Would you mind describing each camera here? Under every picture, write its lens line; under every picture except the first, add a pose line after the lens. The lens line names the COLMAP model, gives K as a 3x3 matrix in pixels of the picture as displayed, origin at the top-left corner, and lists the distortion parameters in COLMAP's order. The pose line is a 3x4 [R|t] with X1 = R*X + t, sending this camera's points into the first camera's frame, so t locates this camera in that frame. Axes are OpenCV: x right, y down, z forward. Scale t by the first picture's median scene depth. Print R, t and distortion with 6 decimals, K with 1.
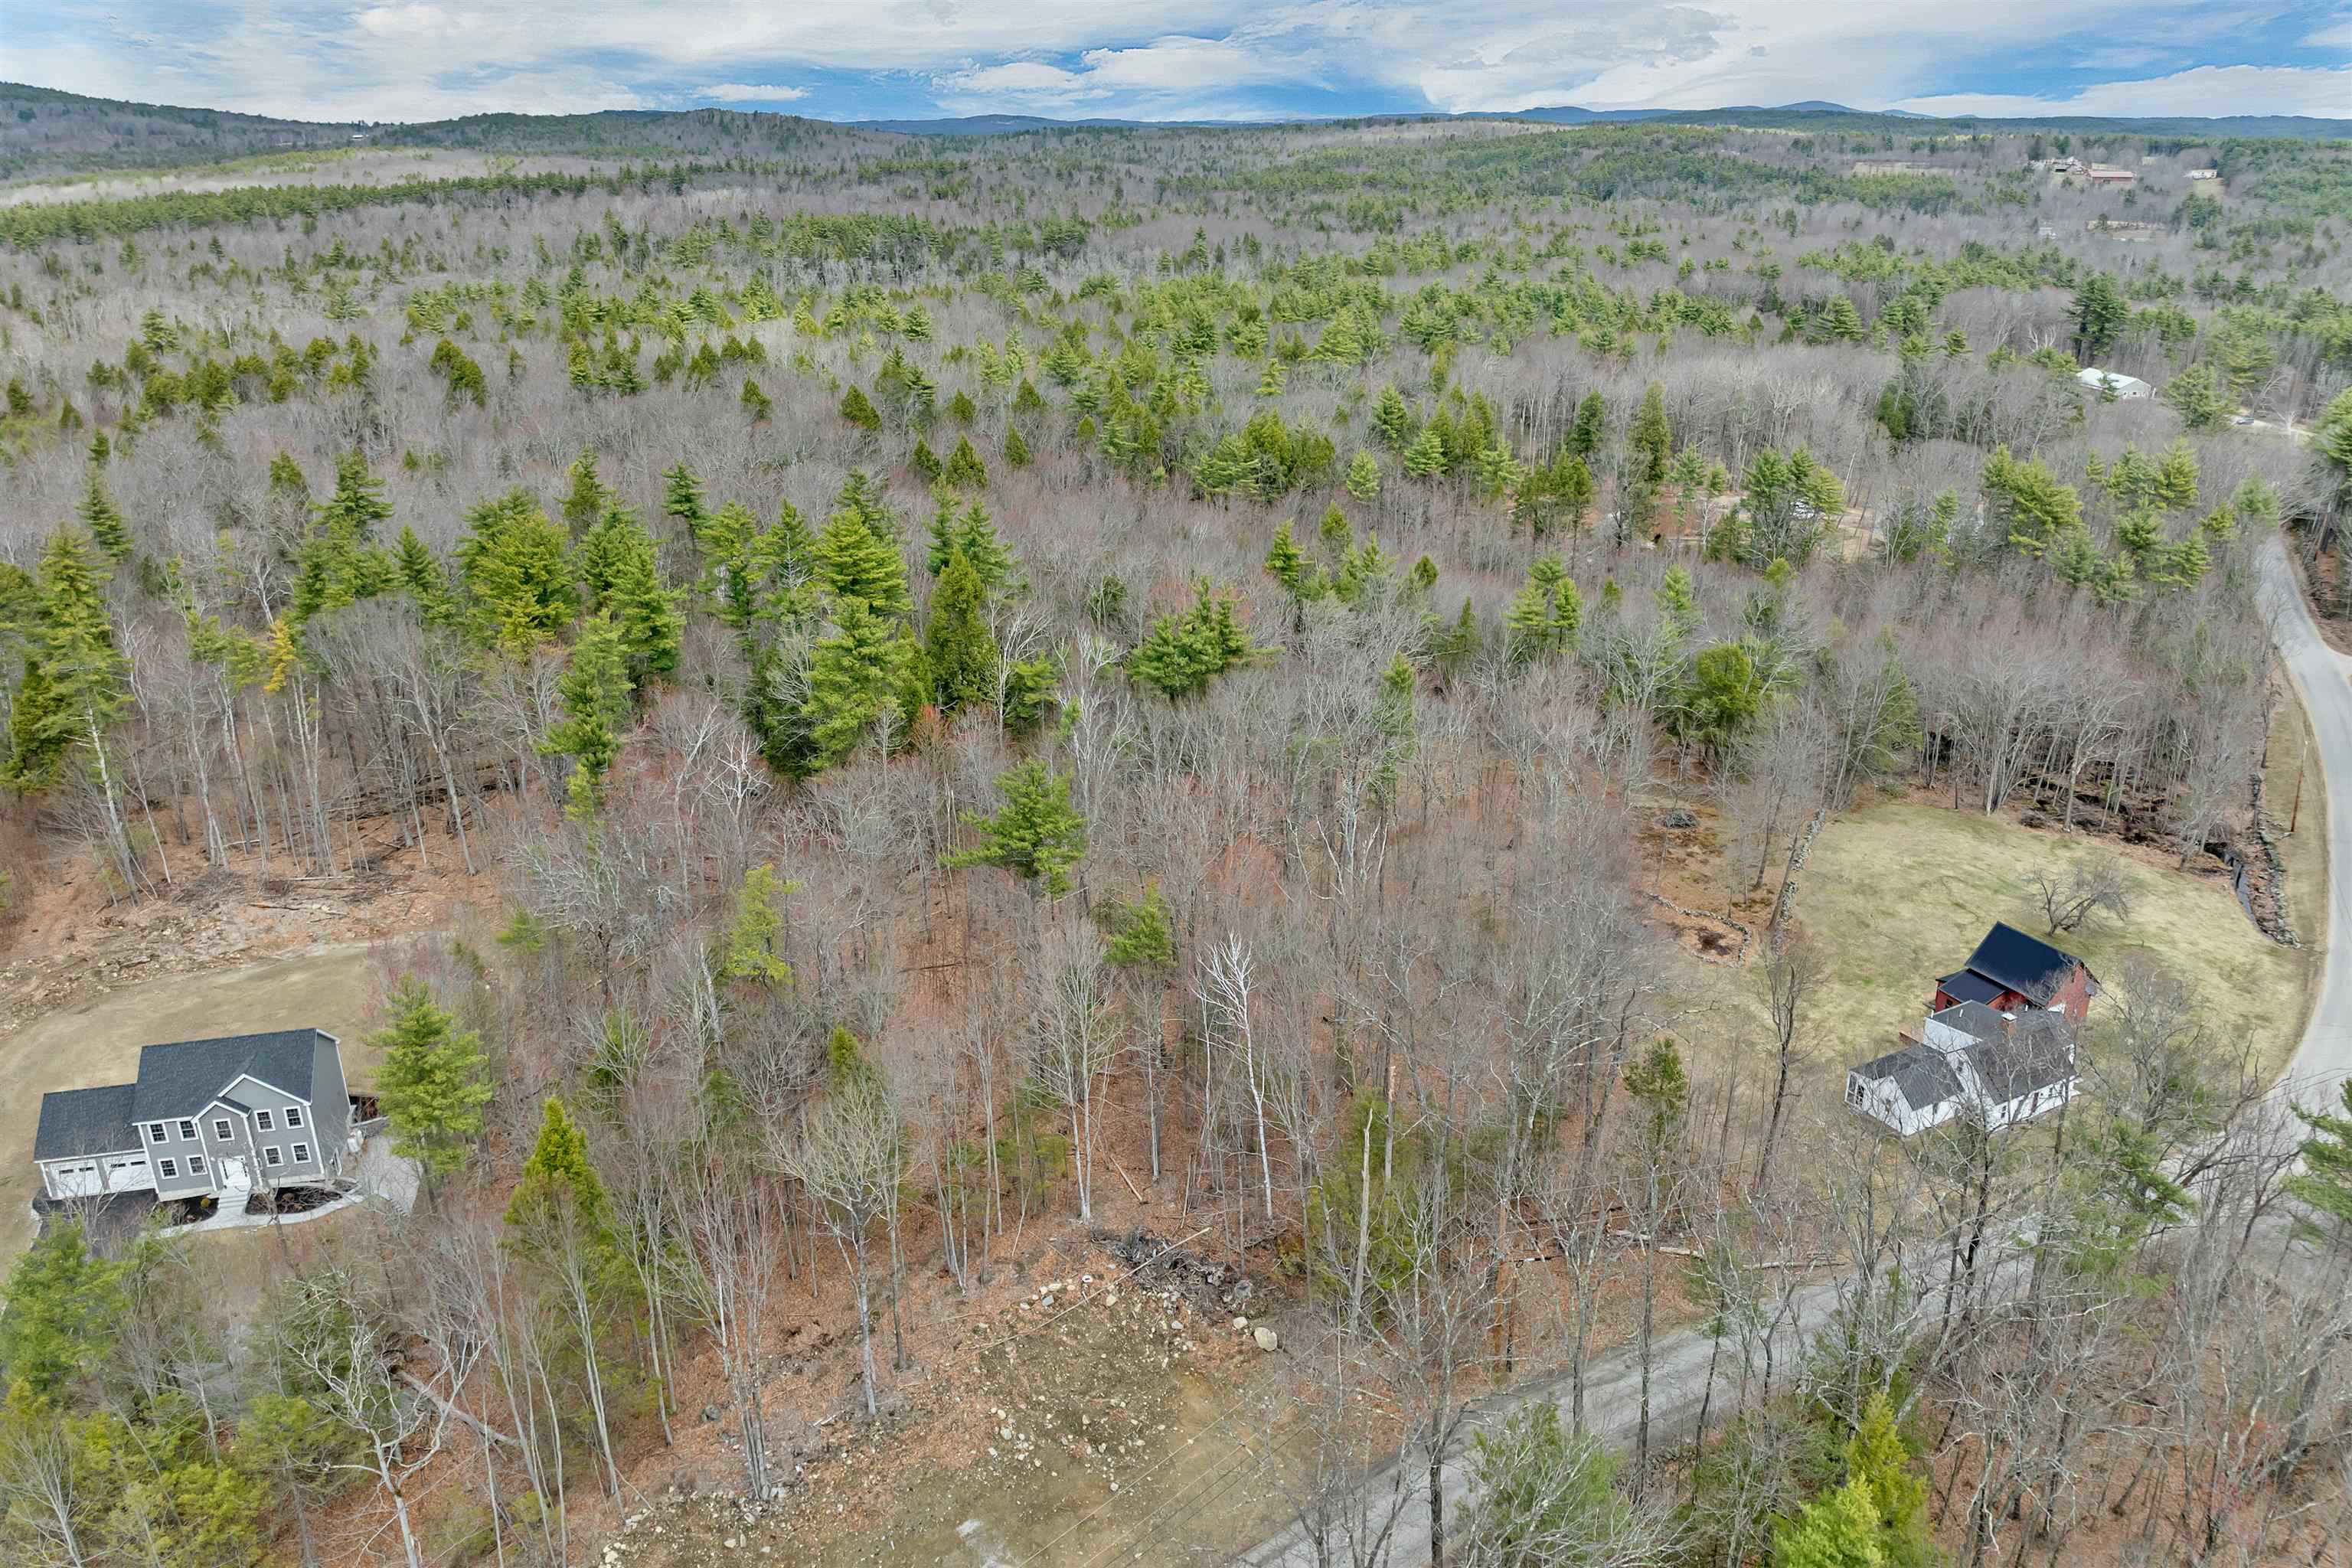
lens RADIAL K [[1689.4, 0, 1176.0], [0, 1689.4, 784.0], [0, 0, 1]] dist [-0.050456, 0.023315]
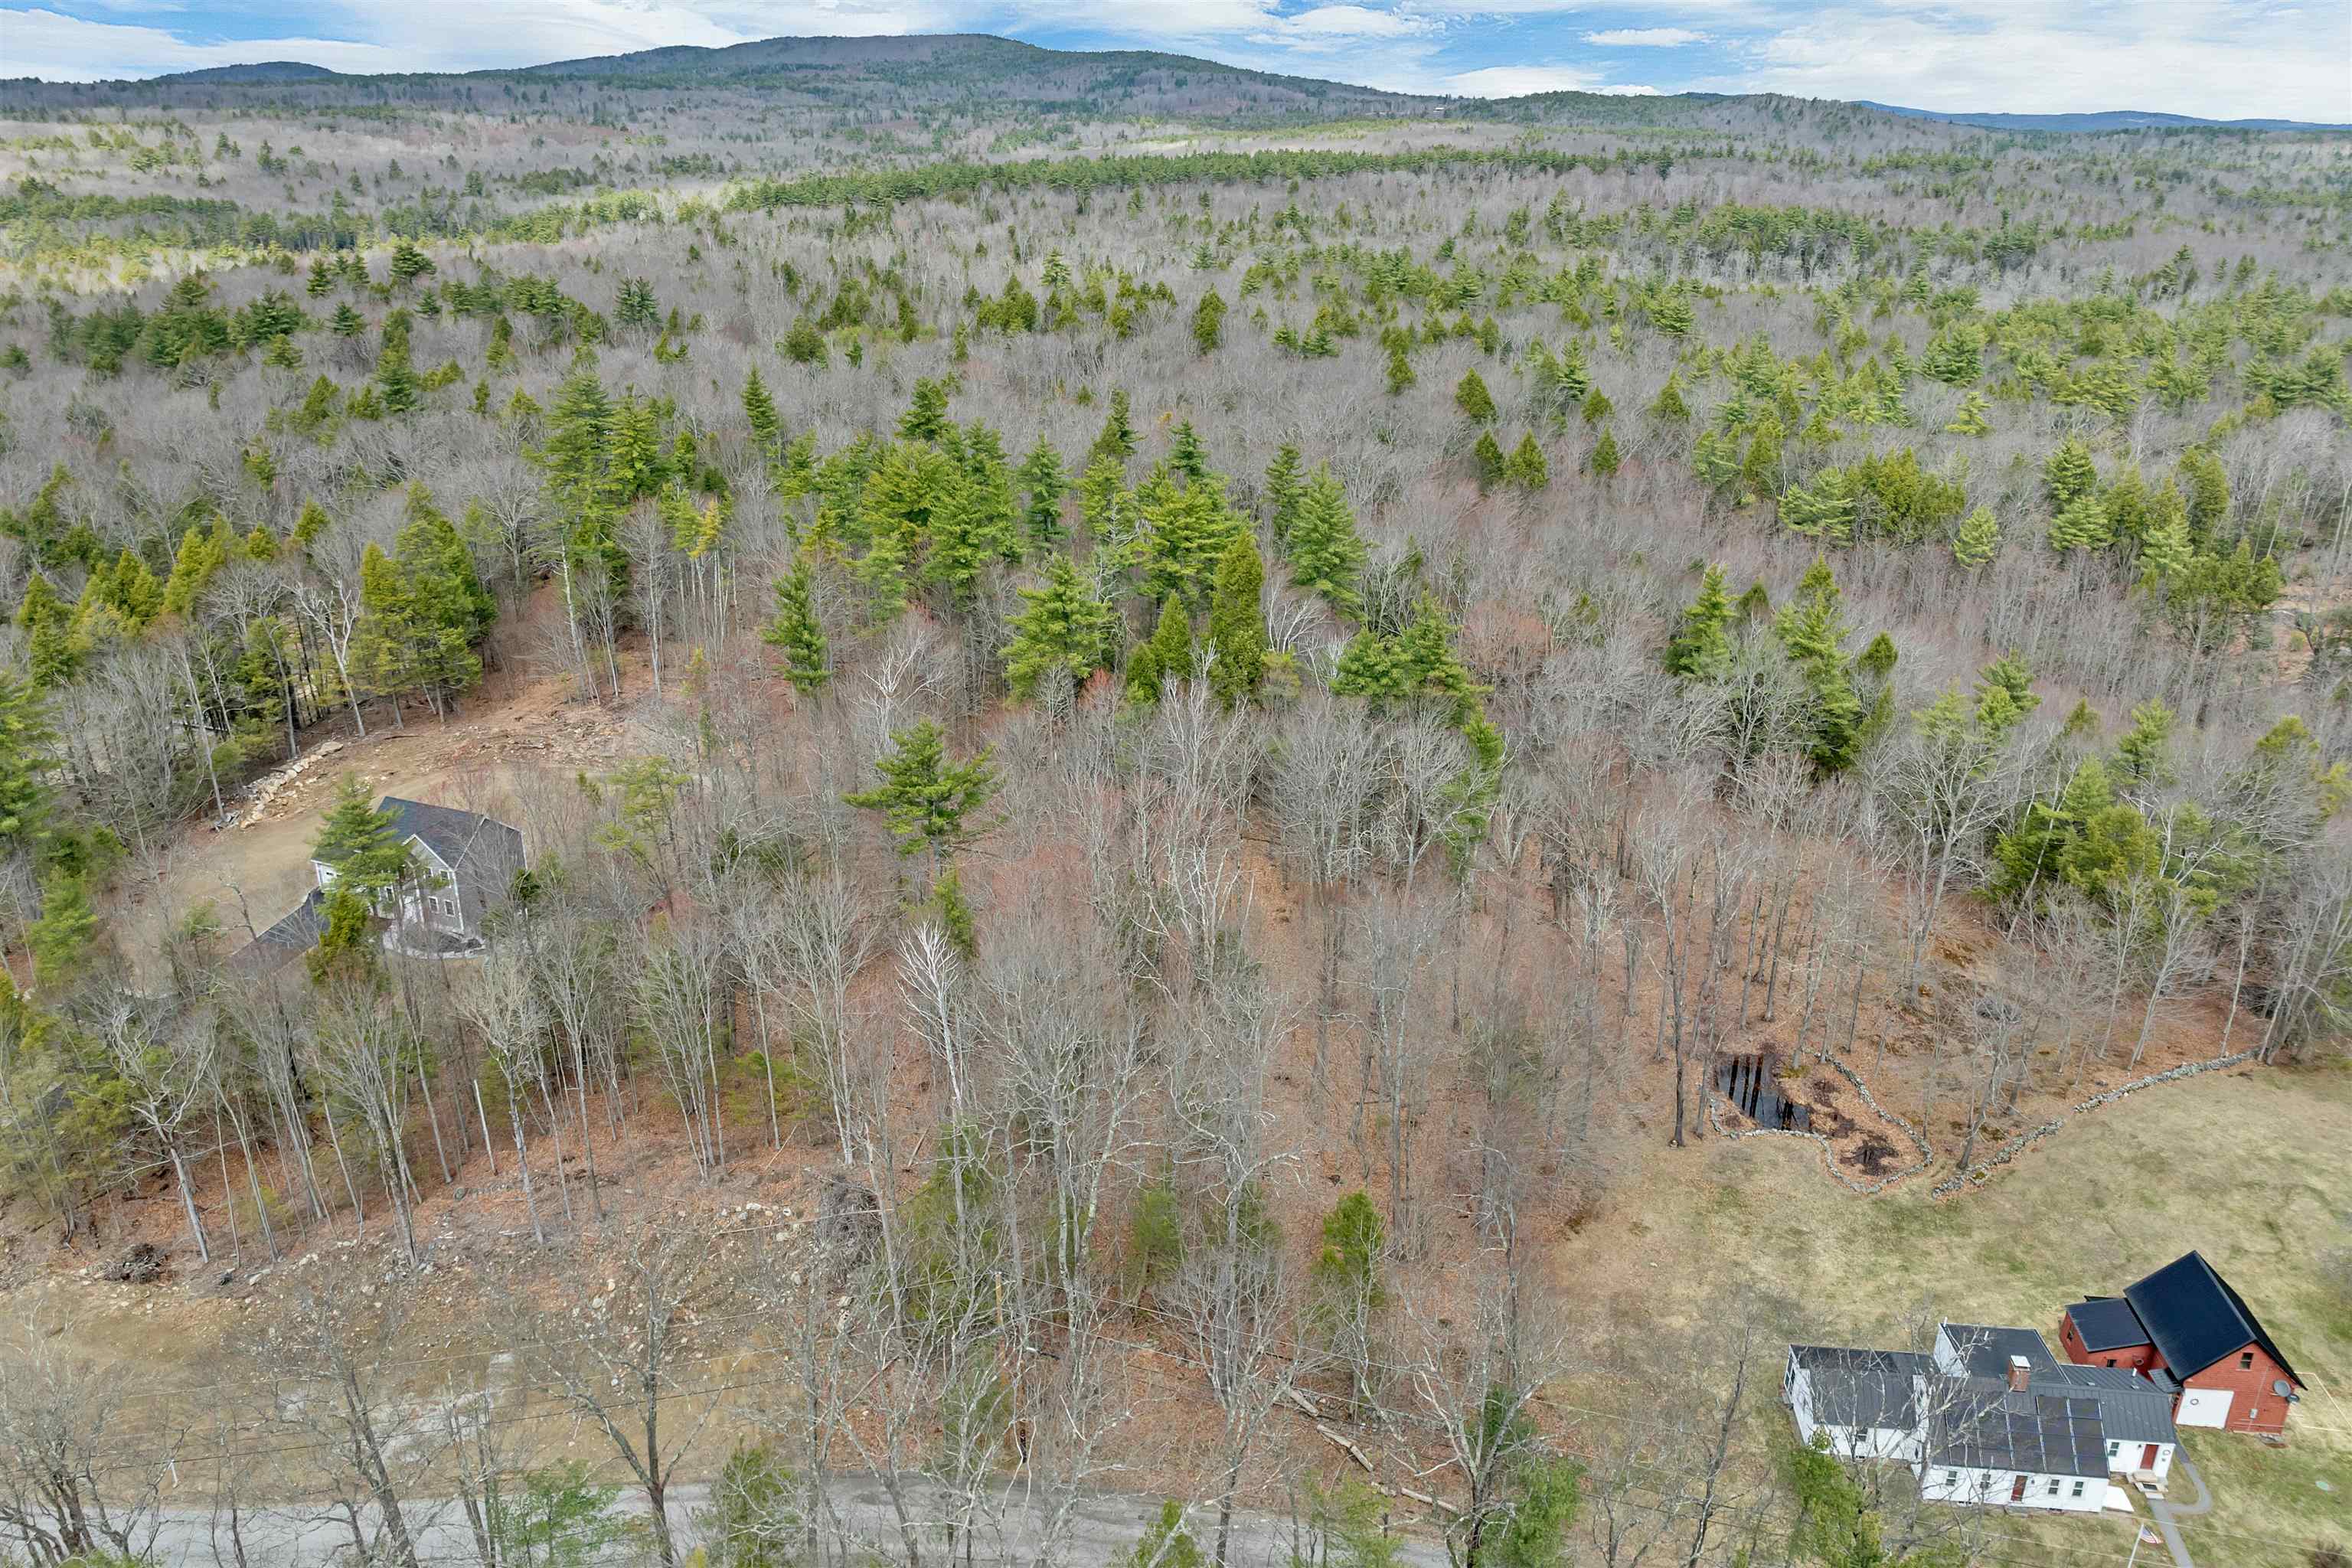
lens RADIAL K [[1689.4, 0, 1176.0], [0, 1689.4, 784.0], [0, 0, 1]] dist [-0.050456, 0.023315]
pose [[0.826658, 0.225074, -0.515731, 0.243535], [-0.220539, 0.972788, 0.071043, -0.035047], [0.517686, 0.055010, 0.853800, 0.087697]]
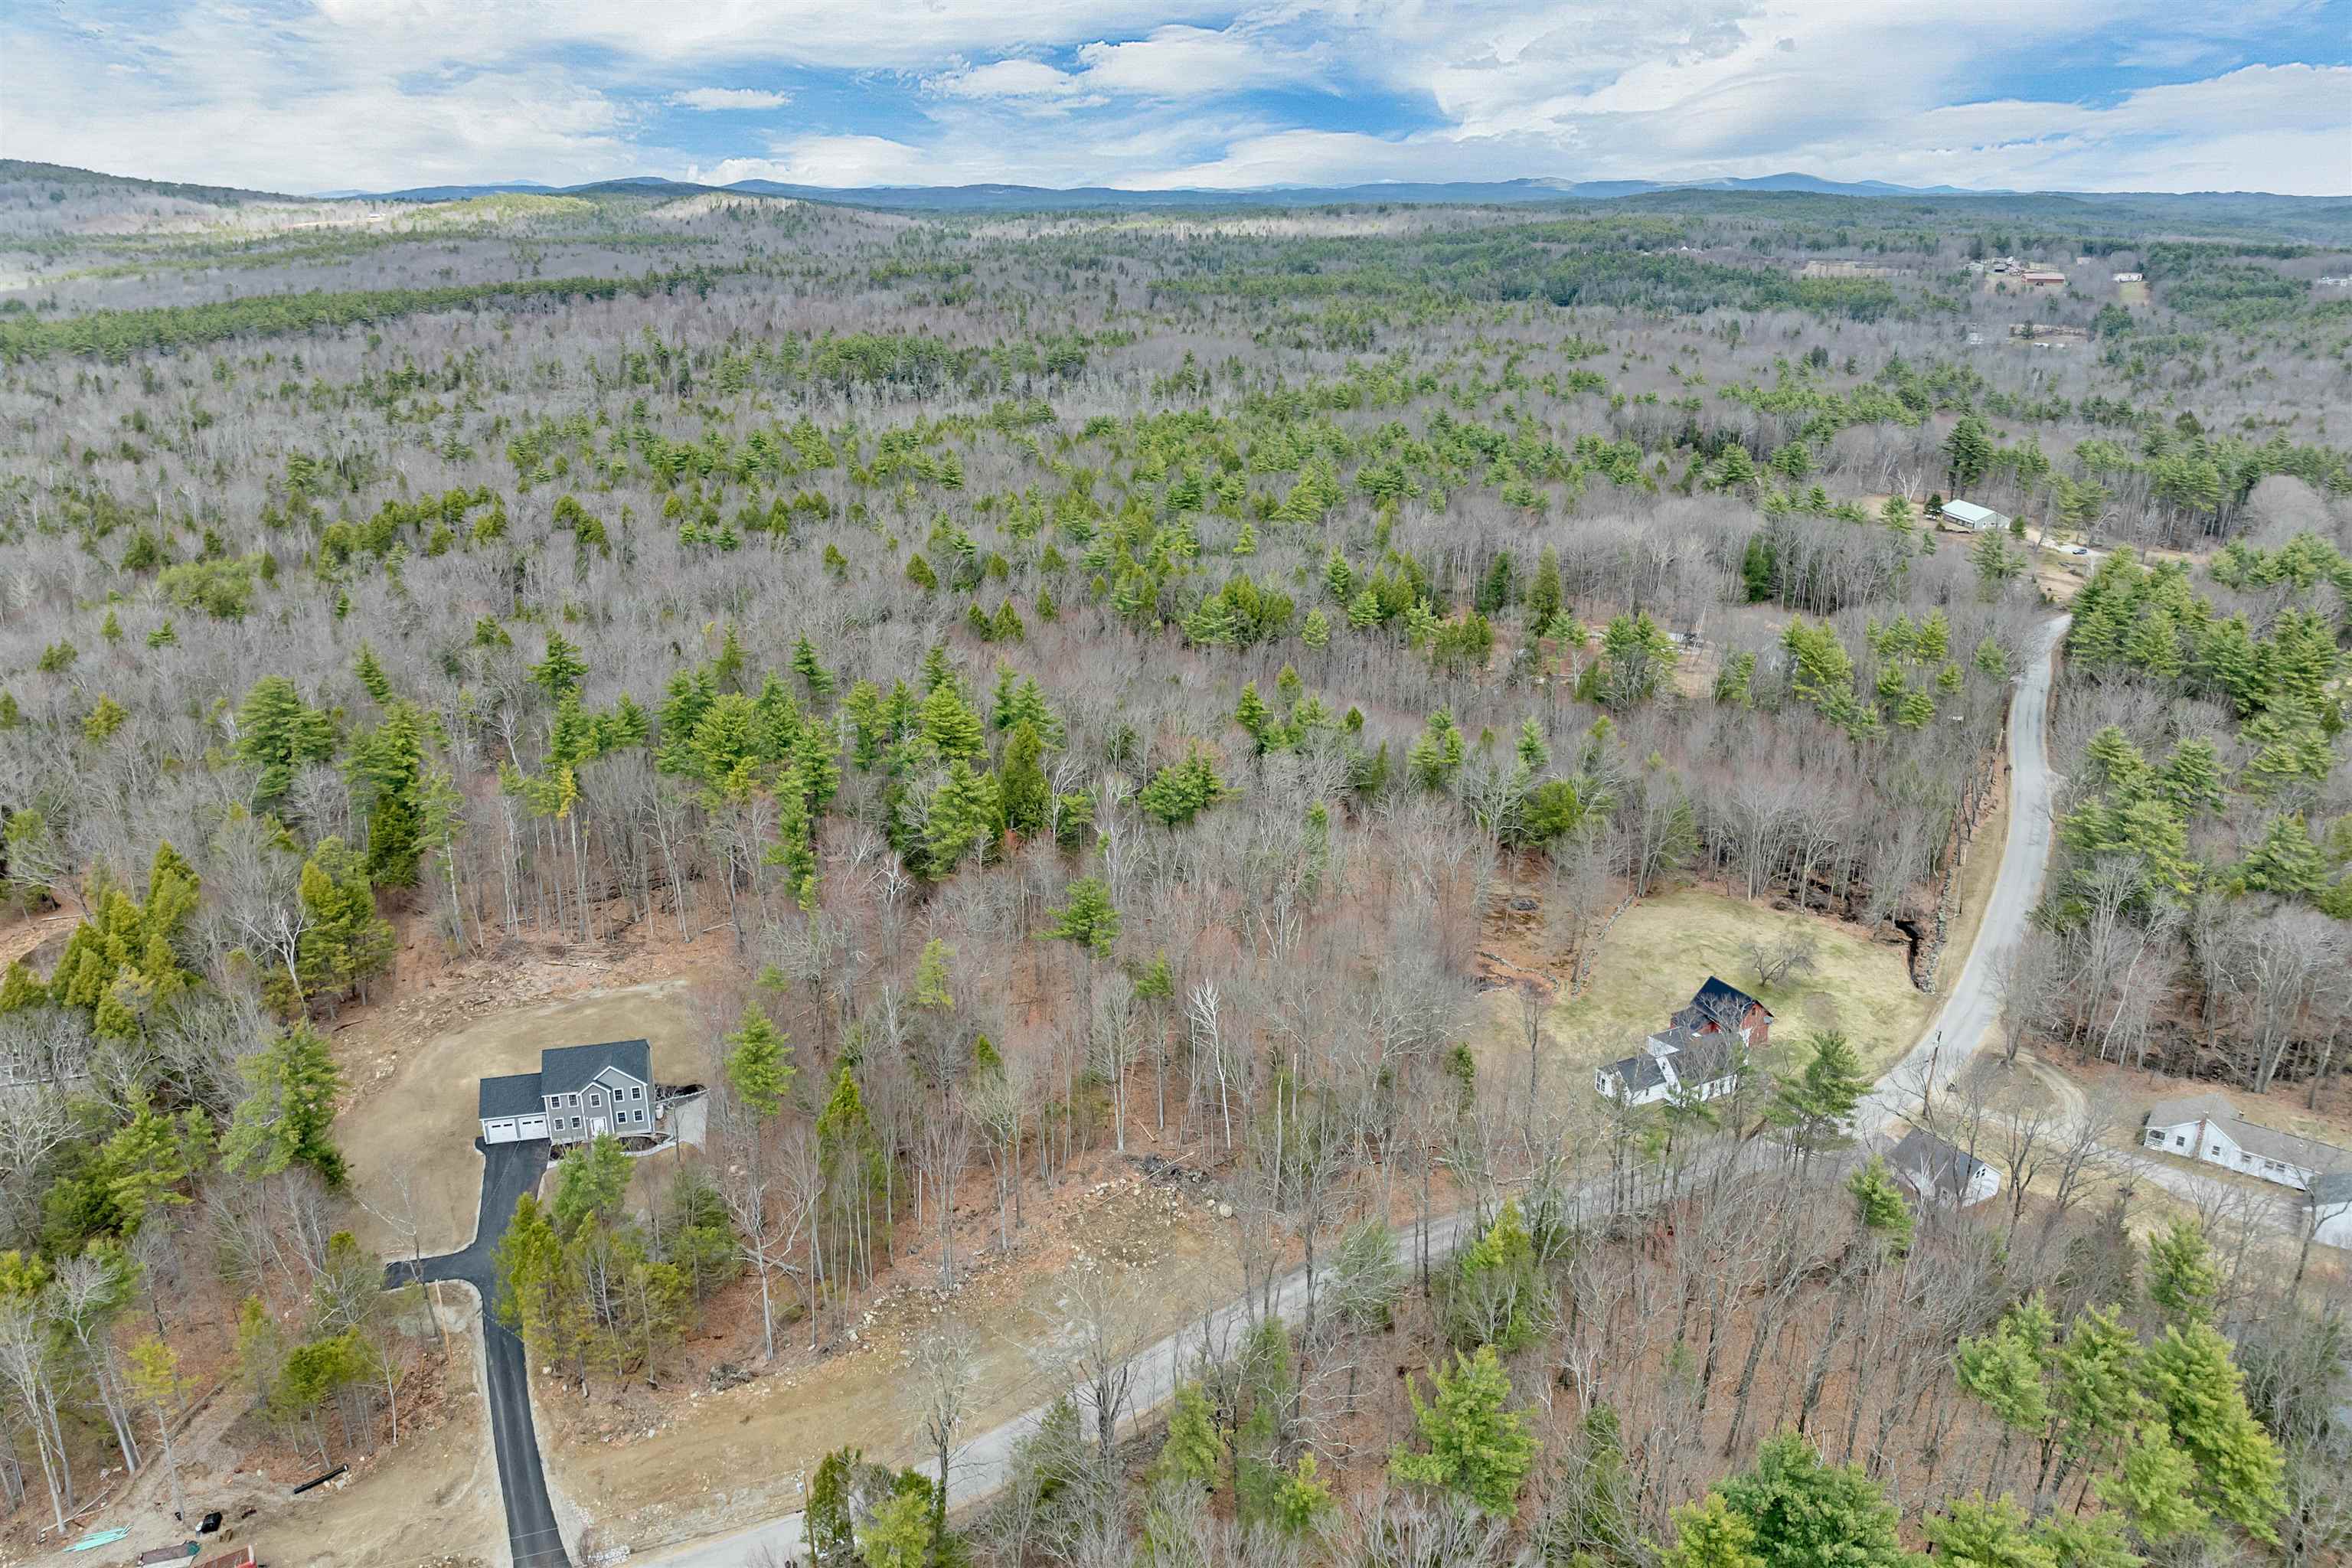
lens RADIAL K [[1698.3, 0, 1174.3], [0, 1698.3, 759.1], [0, 0, 1]] dist [-0.027525, -0.001279]
pose [[0.999979, 0.002276, 0.006073, -0.004568], [-0.001975, 0.998795, -0.049044, -0.020683], [-0.006177, 0.049031, 0.998778, -0.296501]]
